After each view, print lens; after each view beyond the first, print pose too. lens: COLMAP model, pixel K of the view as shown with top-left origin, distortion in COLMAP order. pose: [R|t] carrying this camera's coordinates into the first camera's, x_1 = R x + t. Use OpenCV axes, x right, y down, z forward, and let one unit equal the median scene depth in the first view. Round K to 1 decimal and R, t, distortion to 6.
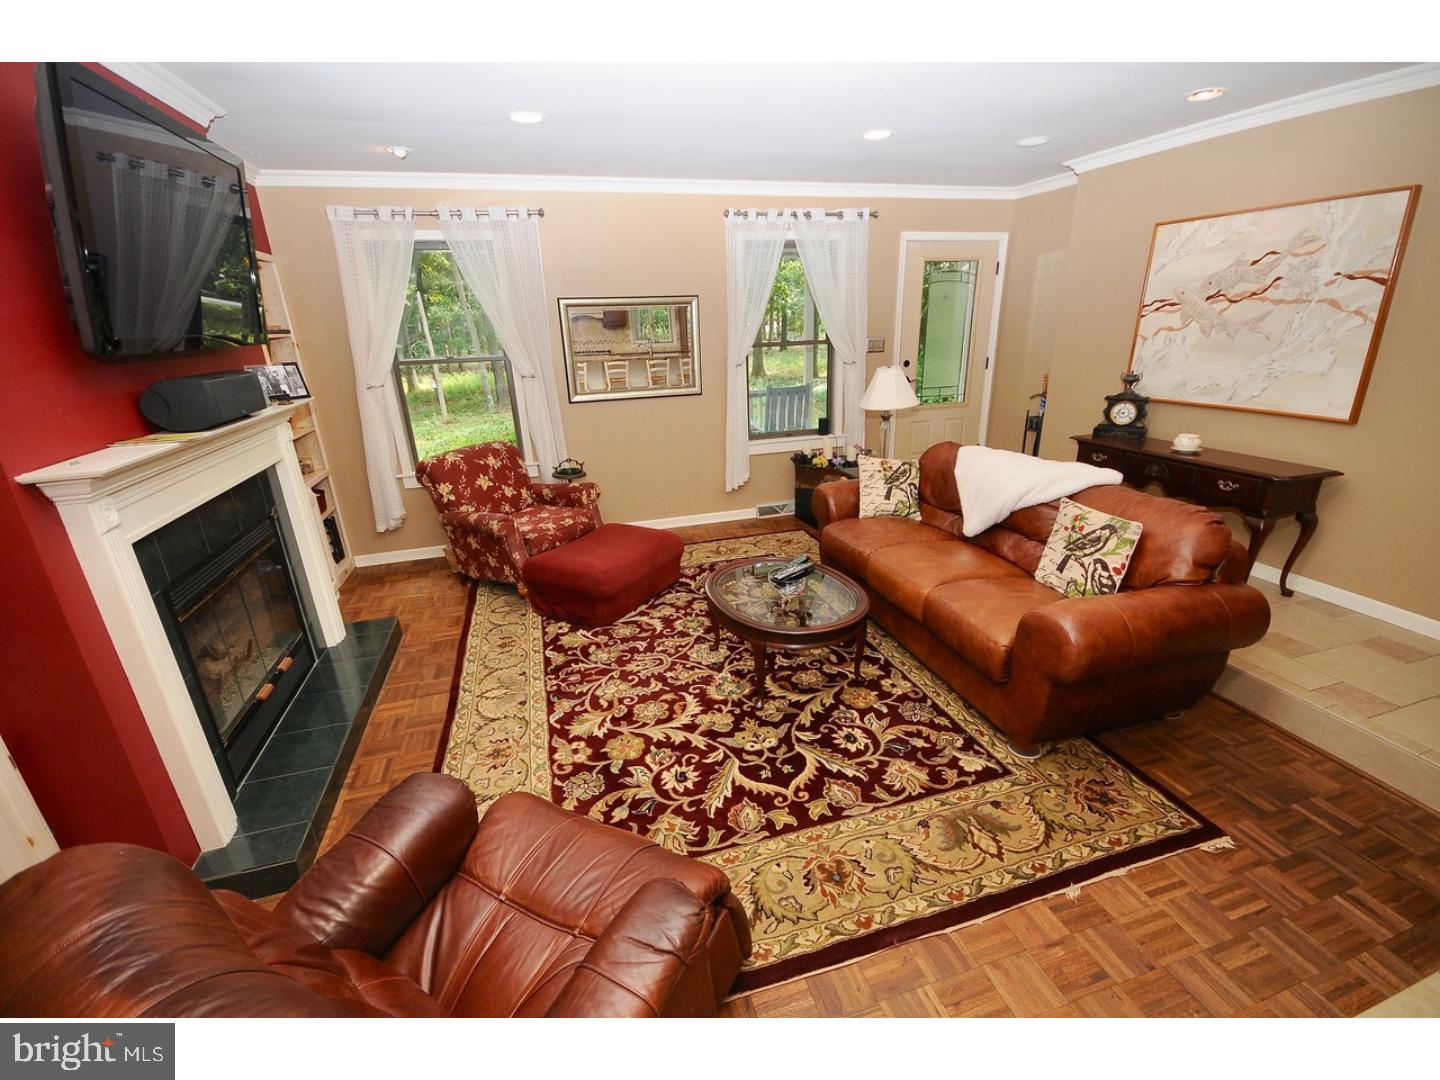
lens RADIAL K [[632.9, 0, 723.8], [0, 632.9, 556.7], [0, 0, 1]] dist [0.020891, -0.018974]
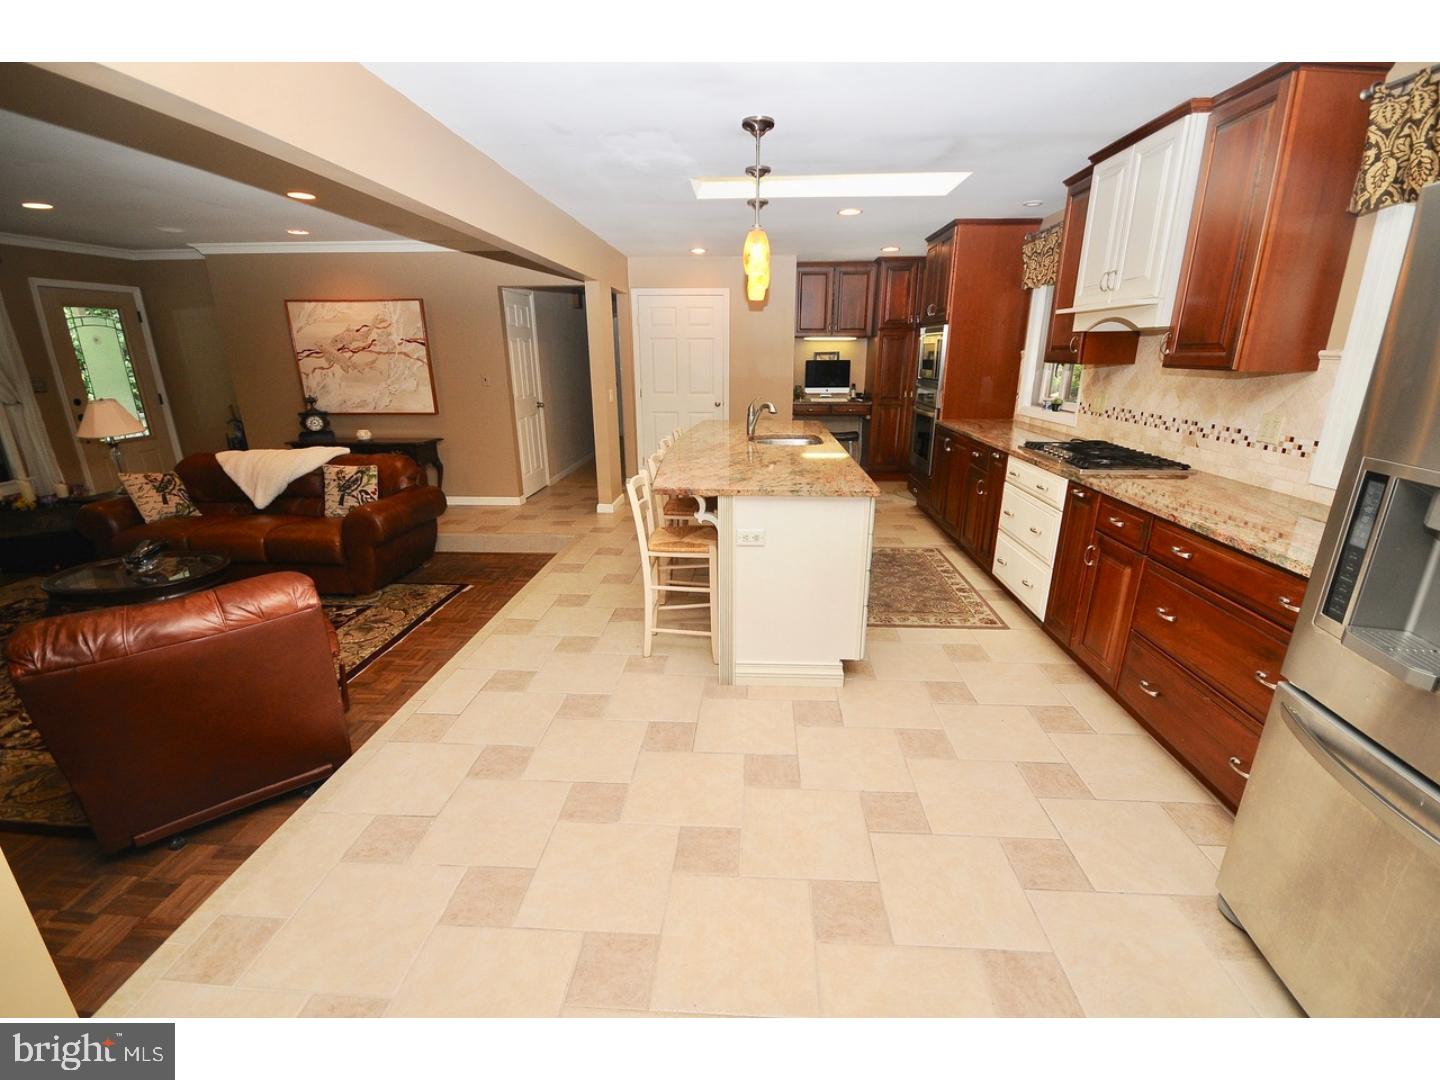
lens RADIAL K [[632.9, 0, 723.8], [0, 632.9, 556.7], [0, 0, 1]] dist [0.020891, -0.018974]
pose [[0.345013, -0.256429, 0.902890, -0.694732], [0.319251, 0.936661, 0.144028, 0.236123], [-0.882635, 0.238557, 0.405026, -0.561528]]
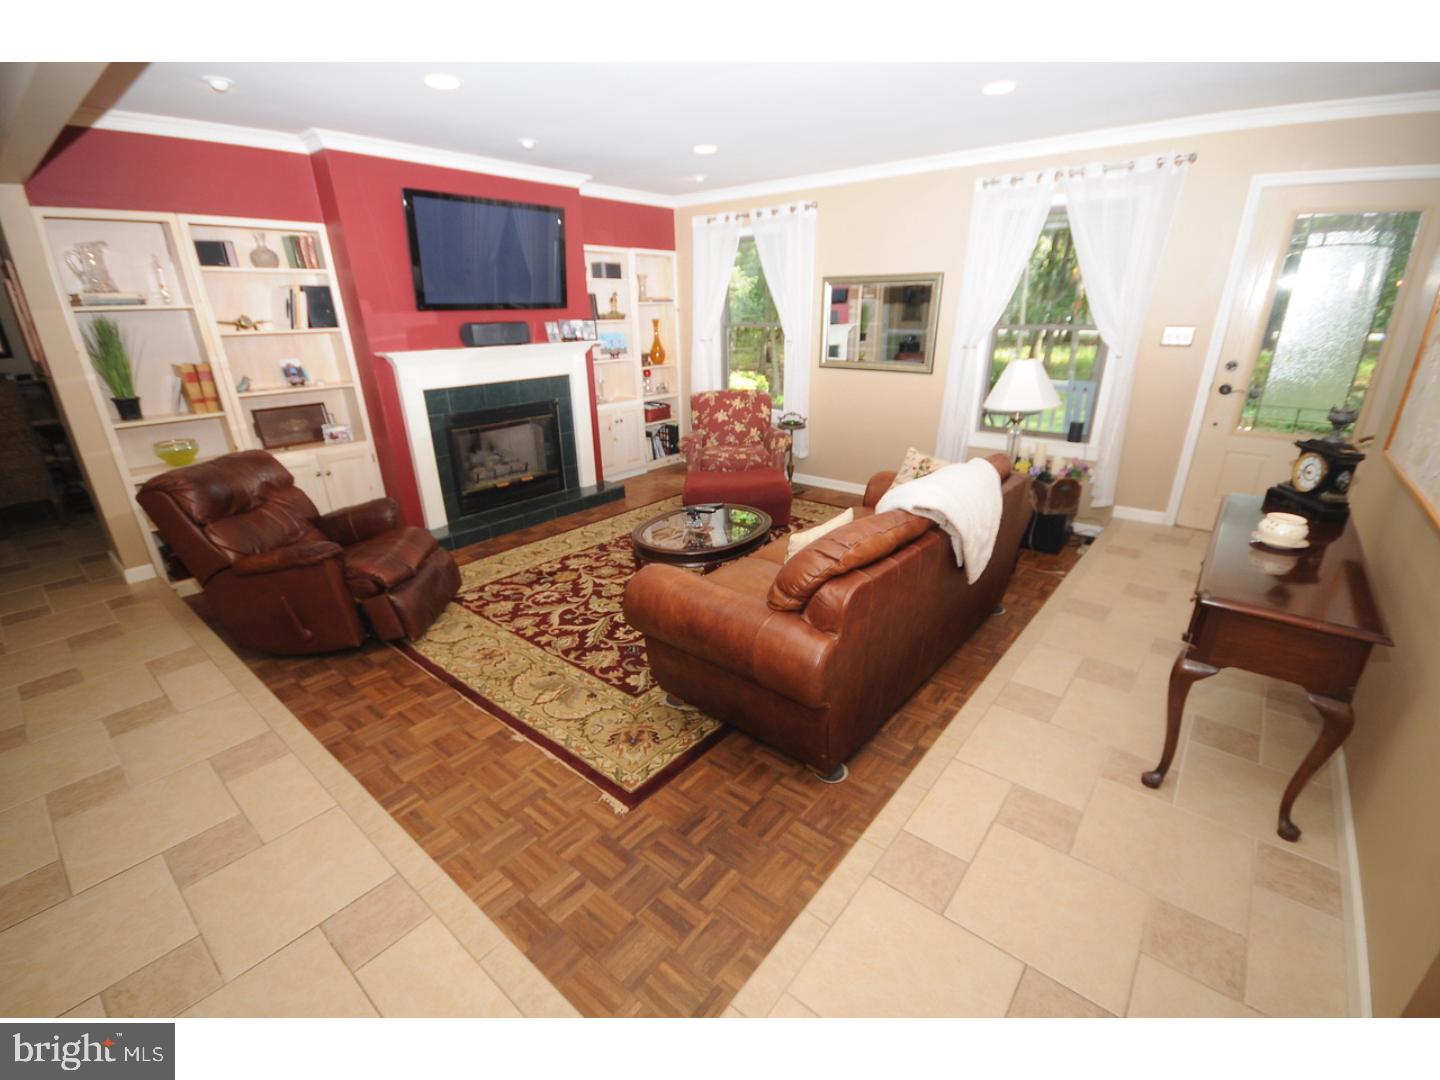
lens RADIAL K [[626.1, 0, 713.1], [0, 626.1, 546.8], [0, 0, 1]] dist [0.030160, -0.018538]
pose [[0.551250, 0.327900, -0.767206, 1.176500], [-0.295770, 0.936619, 0.187791, -0.163534], [0.780156, 0.123397, 0.613294, 0.311962]]
